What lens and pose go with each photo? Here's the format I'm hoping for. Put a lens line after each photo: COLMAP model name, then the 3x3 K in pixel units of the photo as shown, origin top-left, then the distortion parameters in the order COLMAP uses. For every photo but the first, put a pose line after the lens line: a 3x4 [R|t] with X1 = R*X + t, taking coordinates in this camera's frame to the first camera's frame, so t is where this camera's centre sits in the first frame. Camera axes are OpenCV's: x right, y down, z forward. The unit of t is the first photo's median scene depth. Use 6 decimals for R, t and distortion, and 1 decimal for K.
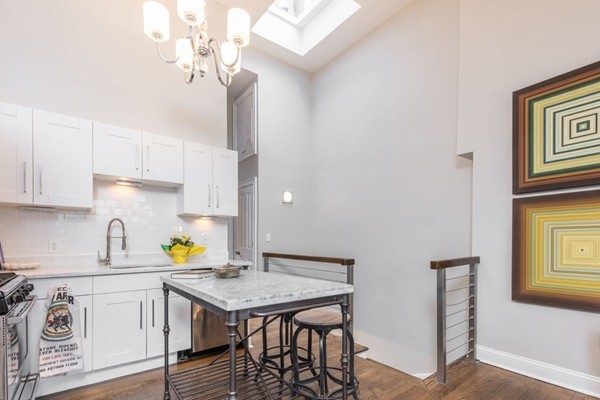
lens RADIAL K [[275.1, 0, 303.5], [0, 275.1, 243.3], [0, 0, 1]] dist [0.004044, -0.000027]
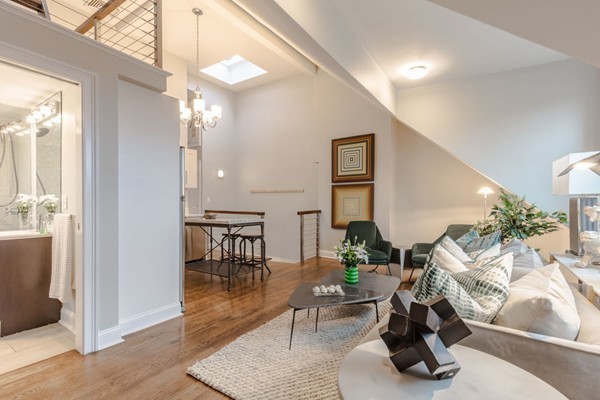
lens RADIAL K [[275.1, 0, 302.8], [0, 275.1, 205.9], [0, 0, 1]] dist [0.004044, -0.000027]
pose [[0.946731, -0.003133, 0.322010, -0.231740], [0.001418, 0.999984, 0.005562, 0.002647], [-0.322022, -0.004809, 0.946720, -1.147203]]
